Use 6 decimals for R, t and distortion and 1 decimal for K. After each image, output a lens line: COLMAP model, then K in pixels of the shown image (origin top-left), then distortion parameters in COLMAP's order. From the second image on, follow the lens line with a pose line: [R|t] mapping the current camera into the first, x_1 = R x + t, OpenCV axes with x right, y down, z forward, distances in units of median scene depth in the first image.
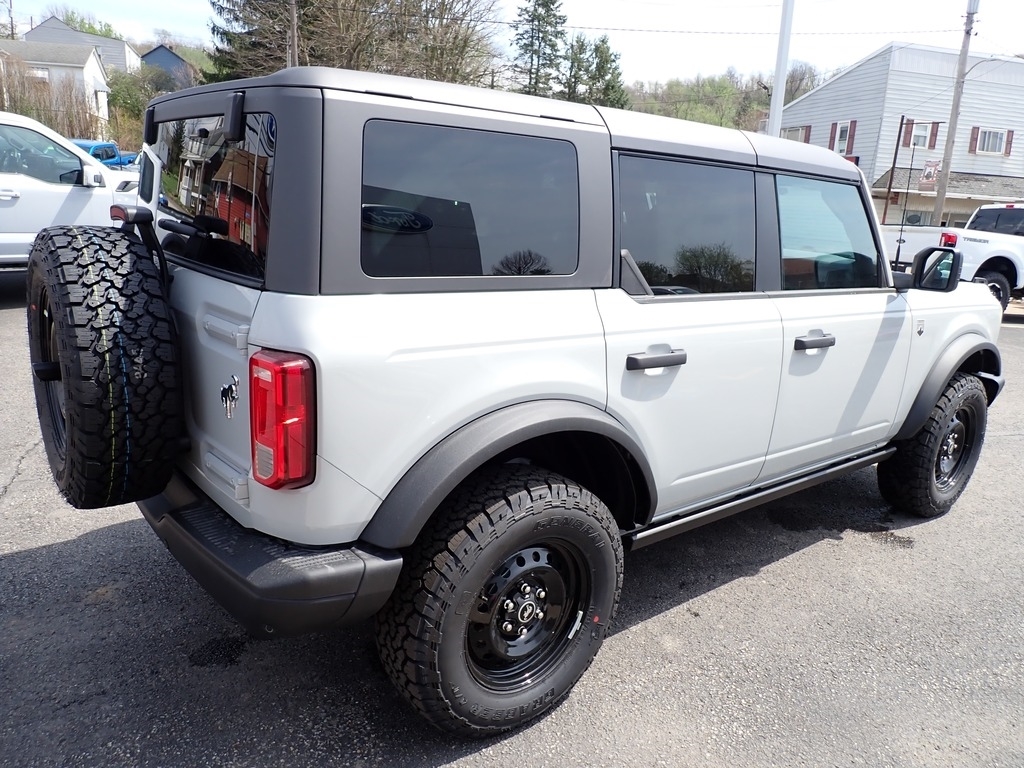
lens RADIAL K [[741.0, 0, 508.4], [0, 741.0, 388.0], [0, 0, 1]] dist [0.000765, -0.000395]
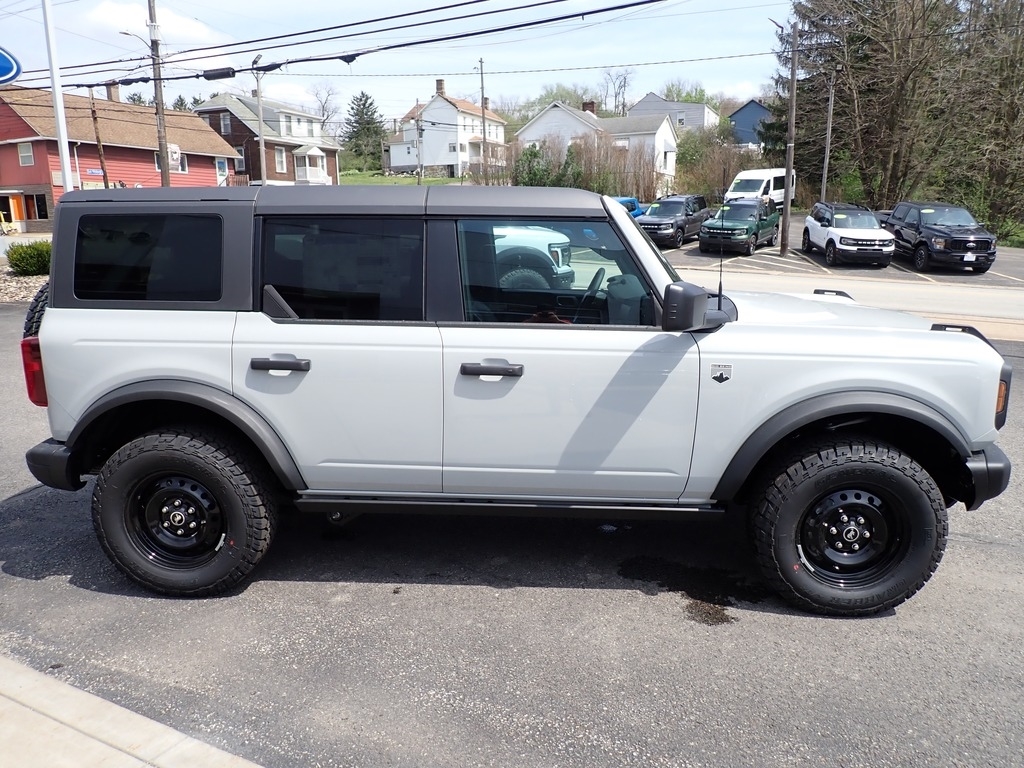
lens RADIAL K [[748.0, 0, 513.6], [0, 748.0, 384.3], [0, 0, 1]] dist [-0.009742, -0.001785]
pose [[0.745437, 0.086778, -0.660904, 1.055794], [-0.125577, 0.992019, -0.011385, -0.029670], [0.654641, 0.091481, 0.750384, 0.185404]]
